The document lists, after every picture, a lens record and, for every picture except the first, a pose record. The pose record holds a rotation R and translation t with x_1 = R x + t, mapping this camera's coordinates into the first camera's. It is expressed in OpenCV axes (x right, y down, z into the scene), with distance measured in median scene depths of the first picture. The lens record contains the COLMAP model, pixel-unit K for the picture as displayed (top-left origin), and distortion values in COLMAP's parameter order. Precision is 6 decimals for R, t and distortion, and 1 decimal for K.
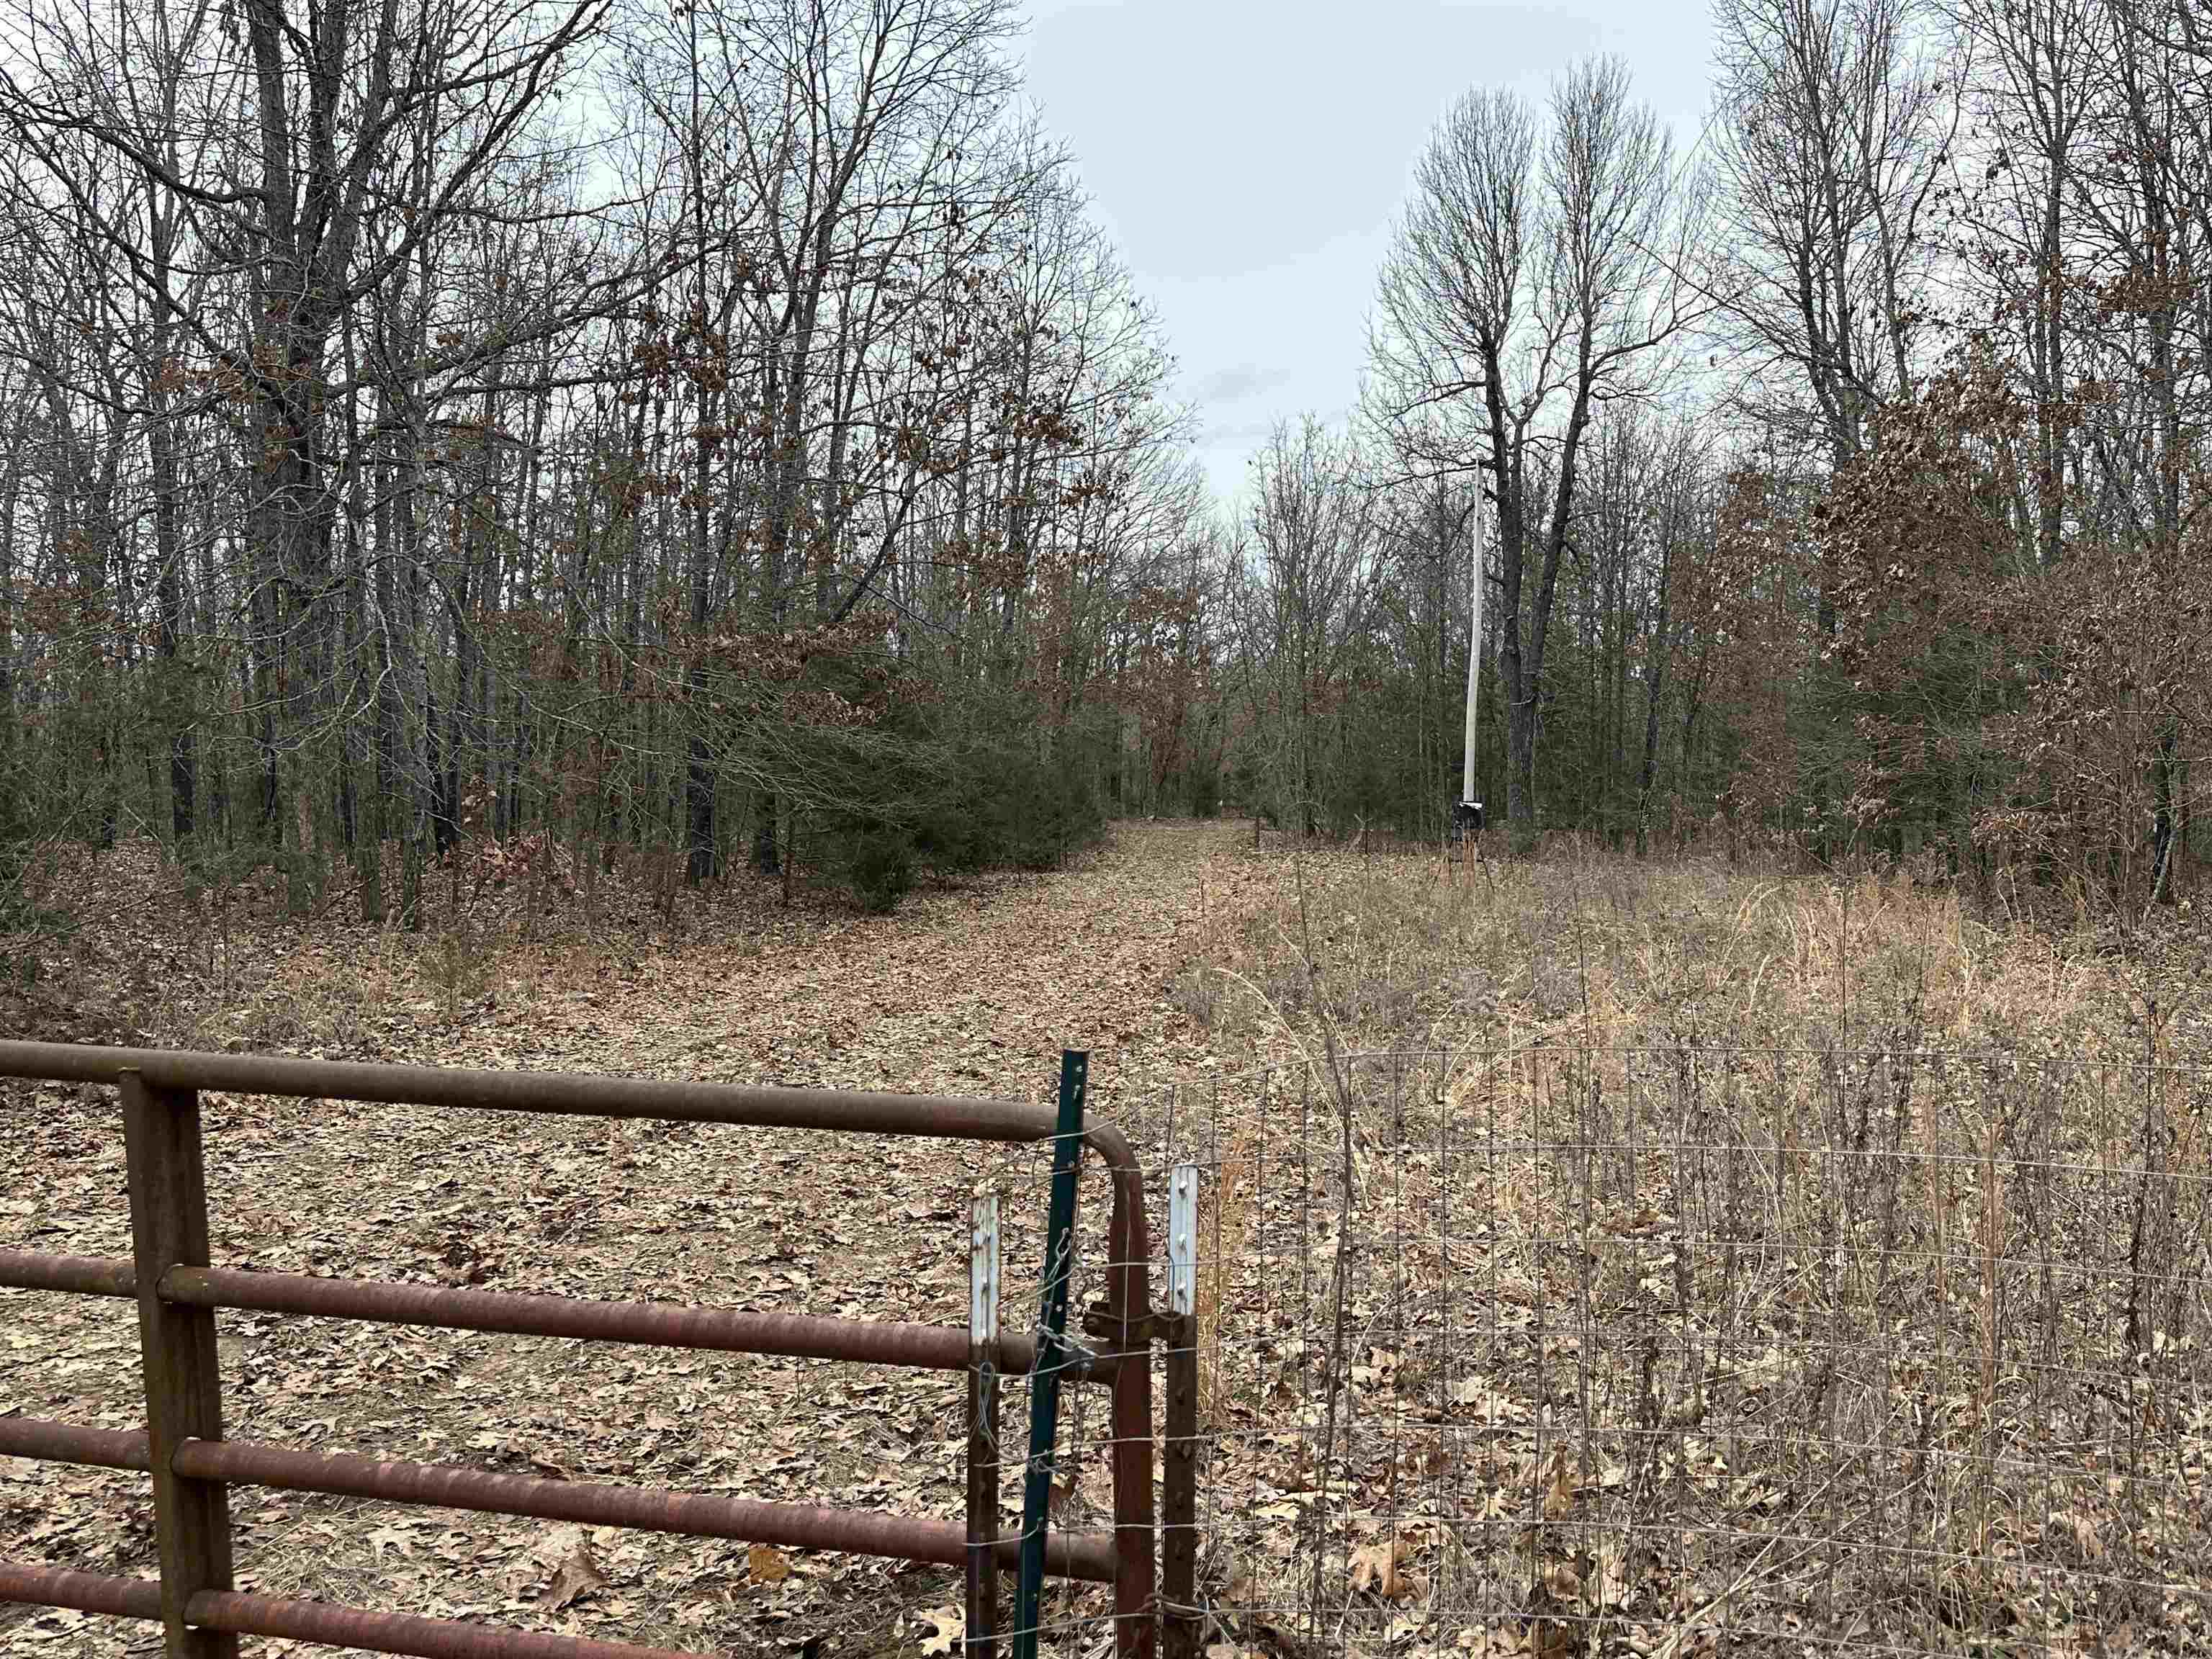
lens RADIAL K [[1856.7, 0, 1106.0], [0, 1856.7, 829.5], [0, 0, 1]] dist [0.099878, -0.001240]
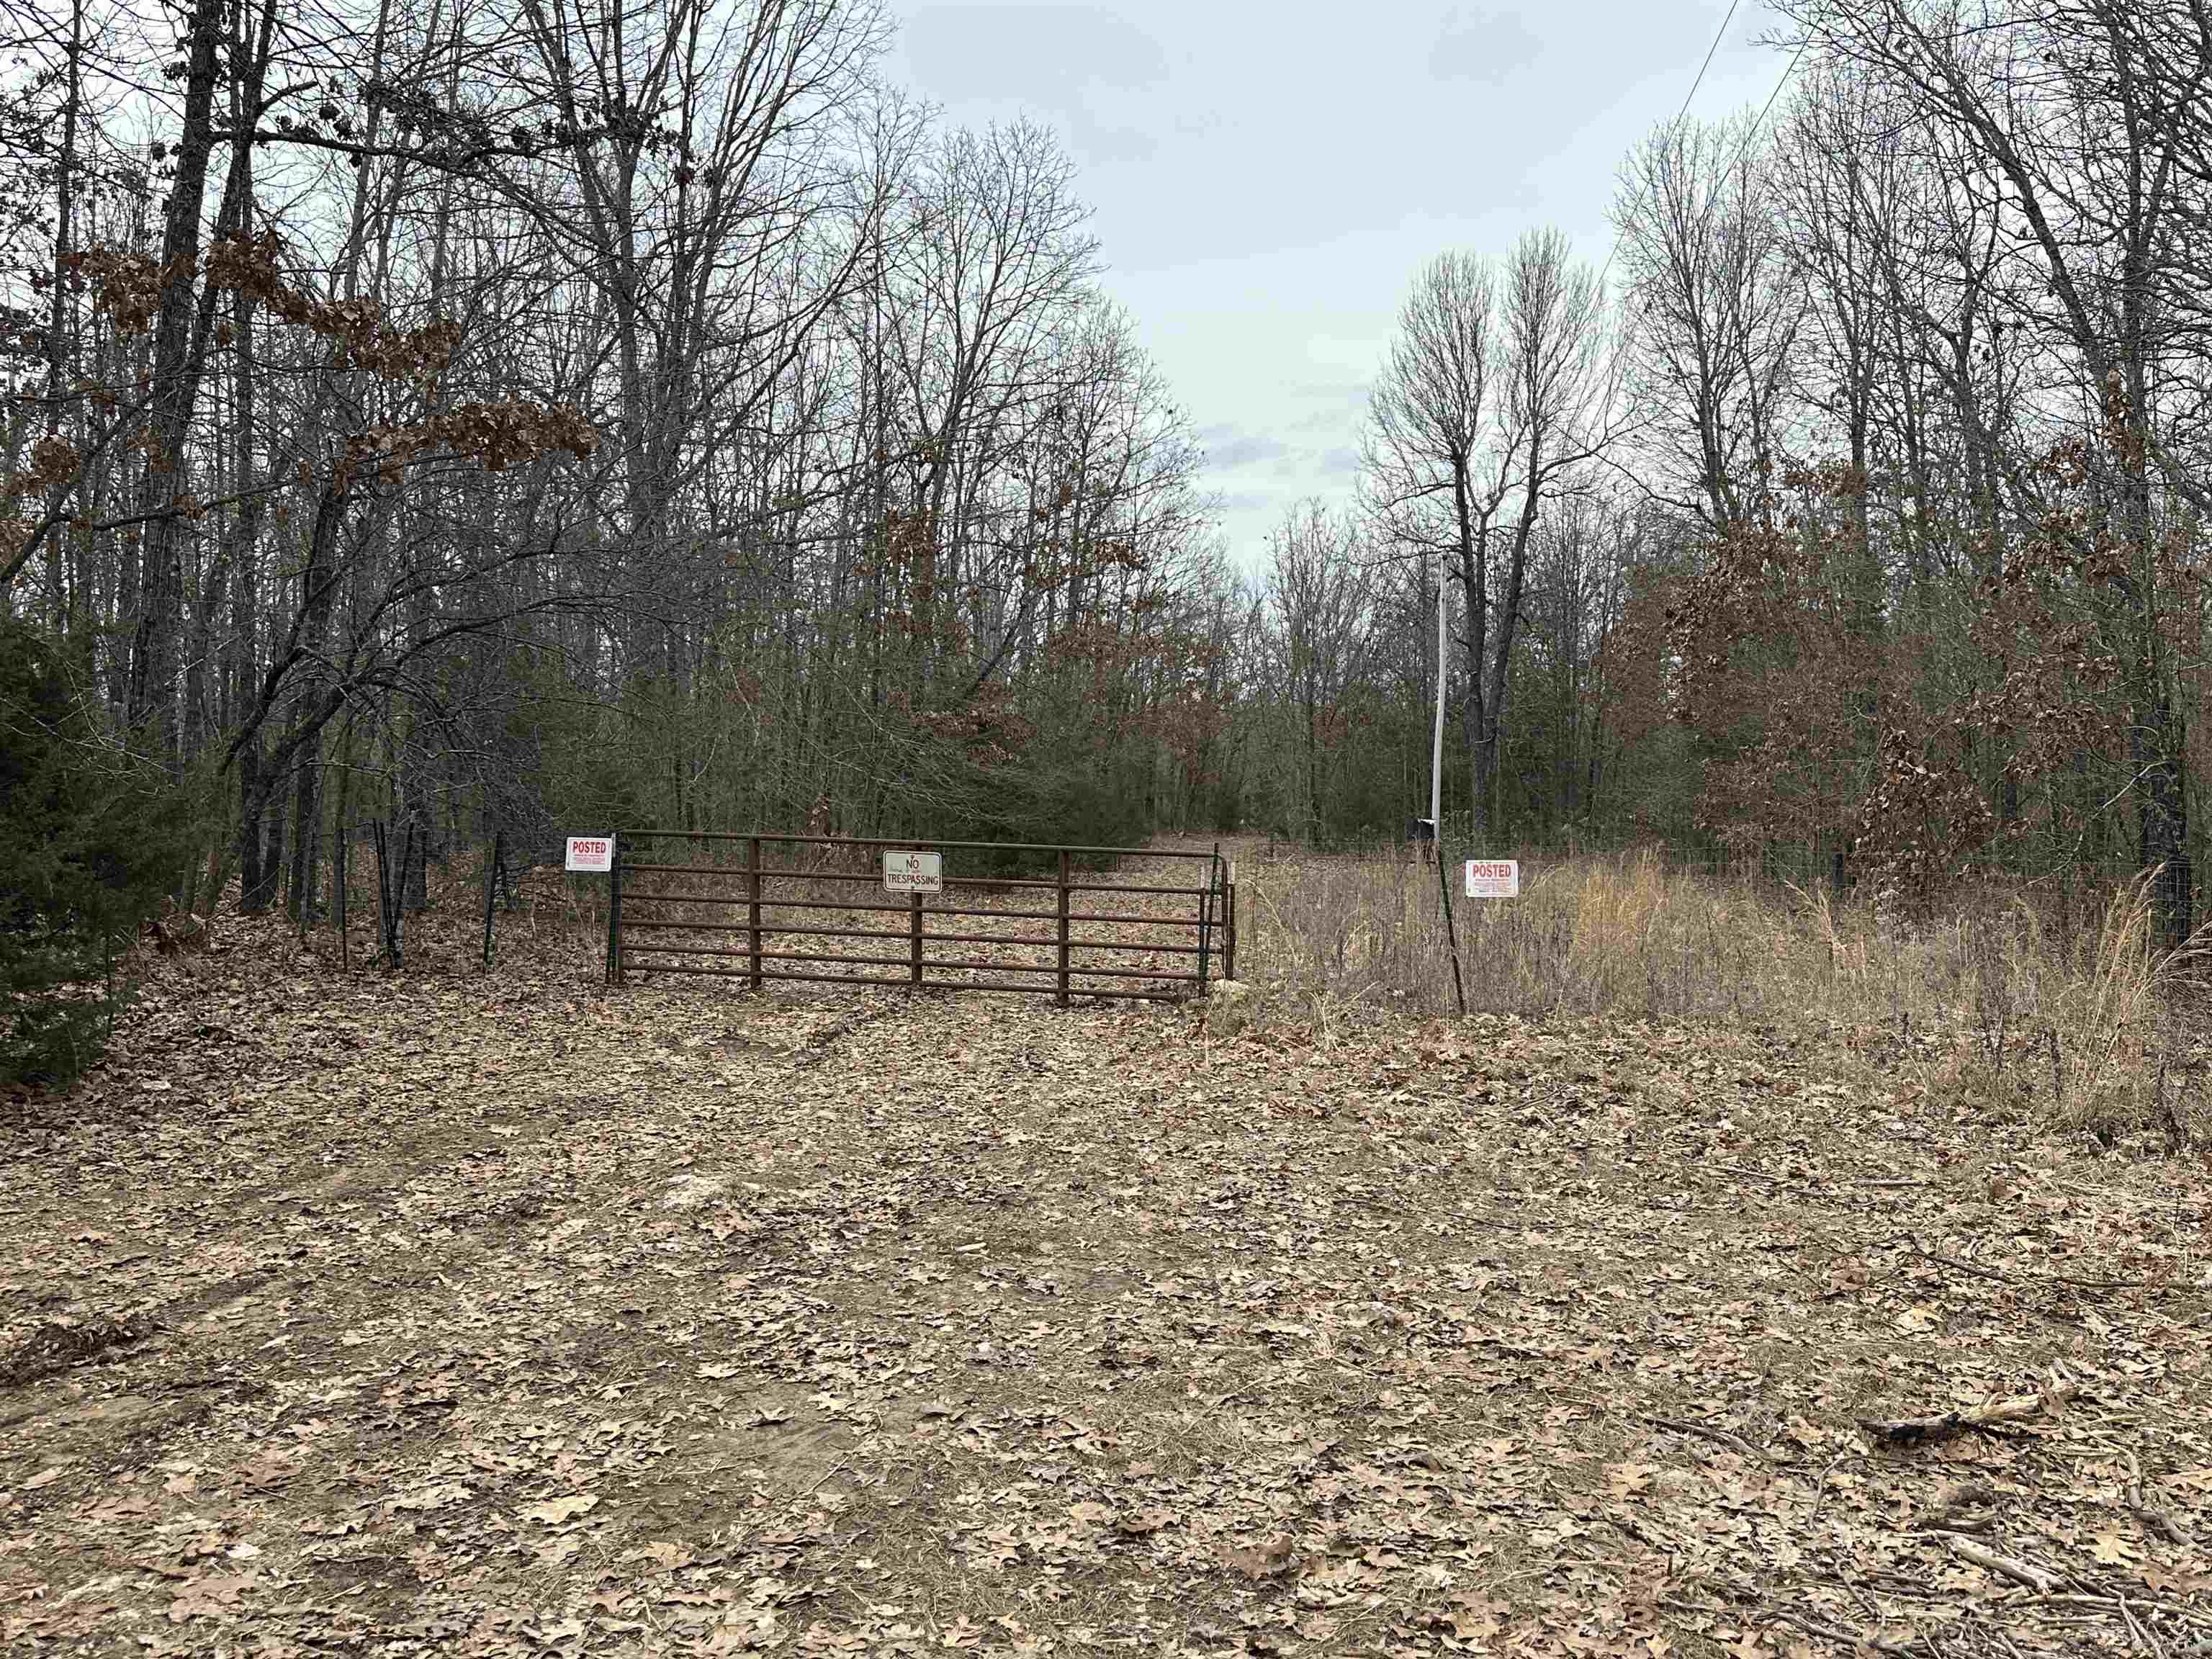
lens RADIAL K [[1856.7, 0, 1106.0], [0, 1856.7, 829.5], [0, 0, 1]] dist [0.099878, -0.001240]
pose [[0.999930, 0.004992, -0.010720, -0.014379], [-0.005121, 0.999915, -0.012021, 0.006177], [0.010659, 0.012075, 0.999870, -0.237937]]
